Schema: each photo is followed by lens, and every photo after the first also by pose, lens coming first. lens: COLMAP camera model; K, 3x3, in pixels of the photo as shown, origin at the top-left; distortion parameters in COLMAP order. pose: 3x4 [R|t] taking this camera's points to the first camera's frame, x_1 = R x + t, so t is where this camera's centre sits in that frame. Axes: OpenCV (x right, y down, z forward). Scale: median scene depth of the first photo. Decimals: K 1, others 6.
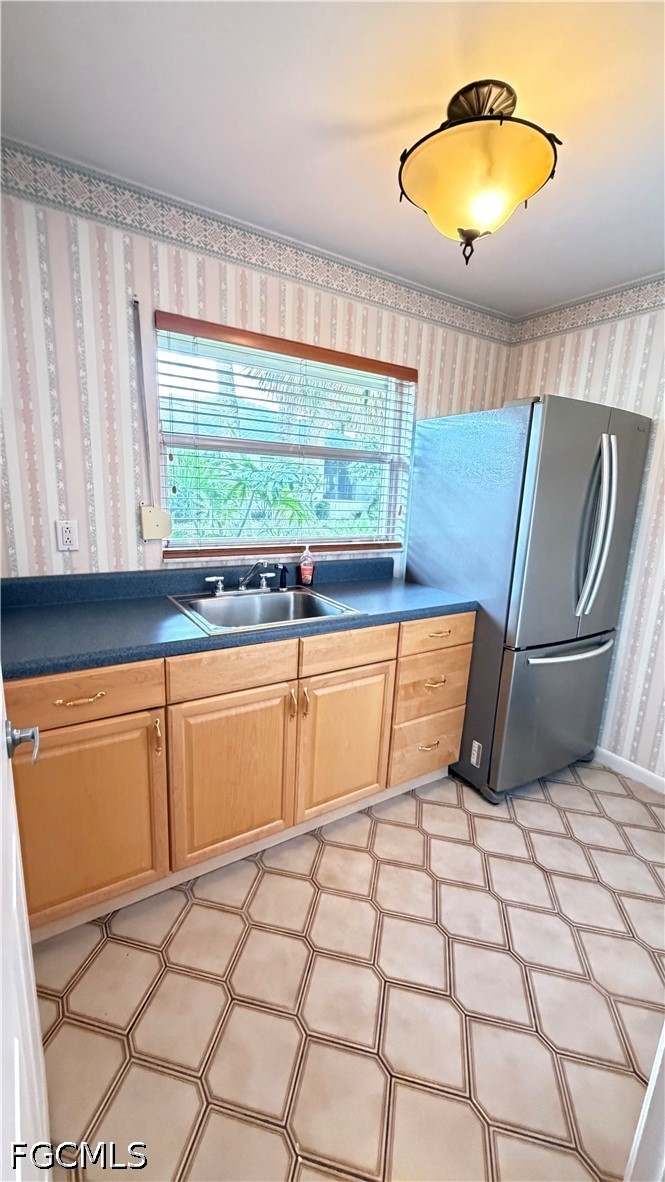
lens RADIAL K [[466.8, 0, 332.5], [0, 466.8, 591.0], [0, 0, 1]] dist [-0.002469, -0.000282]
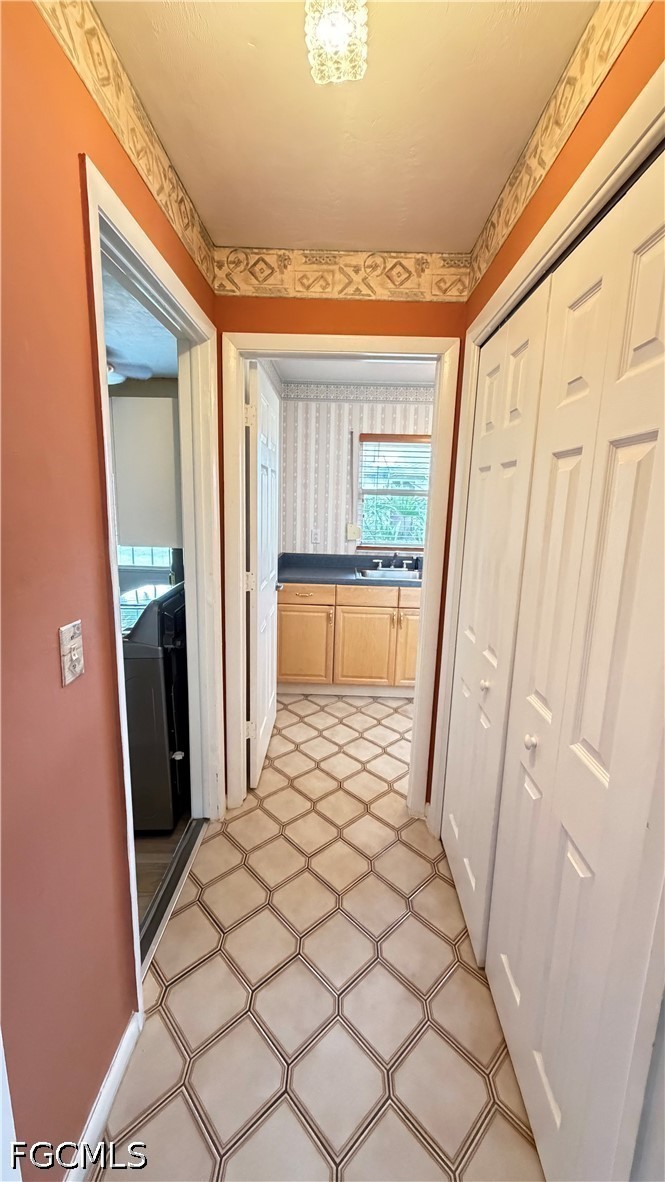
lens RADIAL K [[466.8, 0, 332.5], [0, 466.8, 591.0], [0, 0, 1]] dist [-0.002469, -0.000282]
pose [[0.830721, 0.083356, -0.550412, 0.761562], [-0.110174, 0.993787, -0.015780, 0.169698], [0.545677, 0.073750, 0.834744, -0.819277]]
